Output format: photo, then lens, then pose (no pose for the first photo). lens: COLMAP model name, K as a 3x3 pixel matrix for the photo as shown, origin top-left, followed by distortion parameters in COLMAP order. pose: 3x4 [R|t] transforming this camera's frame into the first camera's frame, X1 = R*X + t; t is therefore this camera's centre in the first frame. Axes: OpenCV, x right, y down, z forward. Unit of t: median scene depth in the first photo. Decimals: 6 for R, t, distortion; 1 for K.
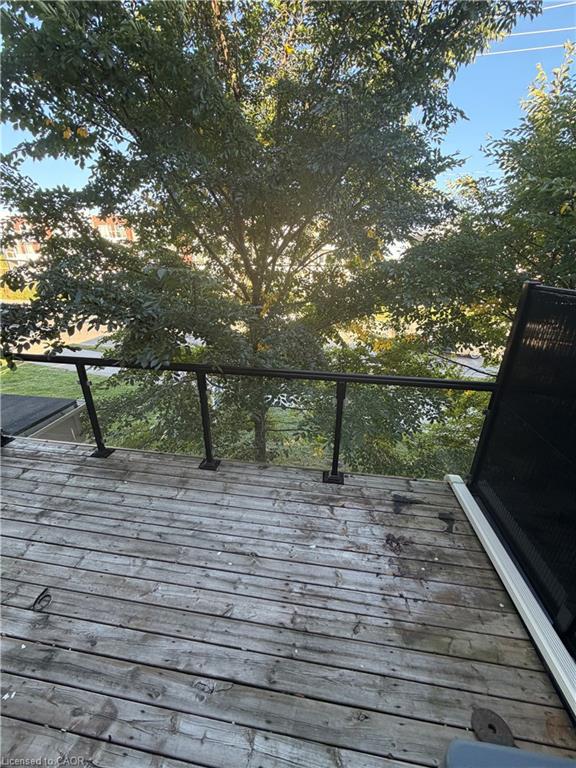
lens RADIAL K [[305.5, 0, 289.0], [0, 305.5, 384.6], [0, 0, 1]] dist [0.000395, 0.000676]
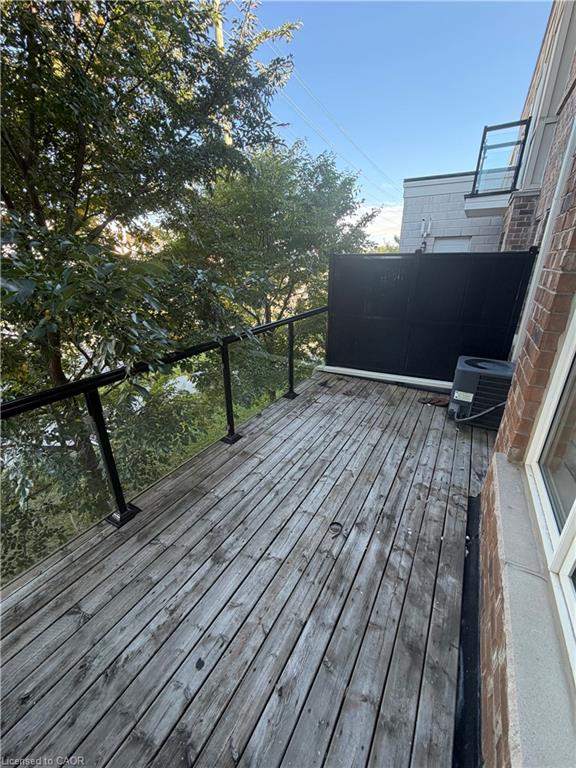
lens RADIAL K [[305.5, 0, 285.0], [0, 305.5, 379.3], [0, 0, 1]] dist [0.000395, 0.000676]
pose [[0.379611, -0.349261, 0.856687, -1.417381], [0.361028, 0.908508, 0.210410, -0.101639], [-0.851795, 0.229414, 0.470972, 0.437692]]
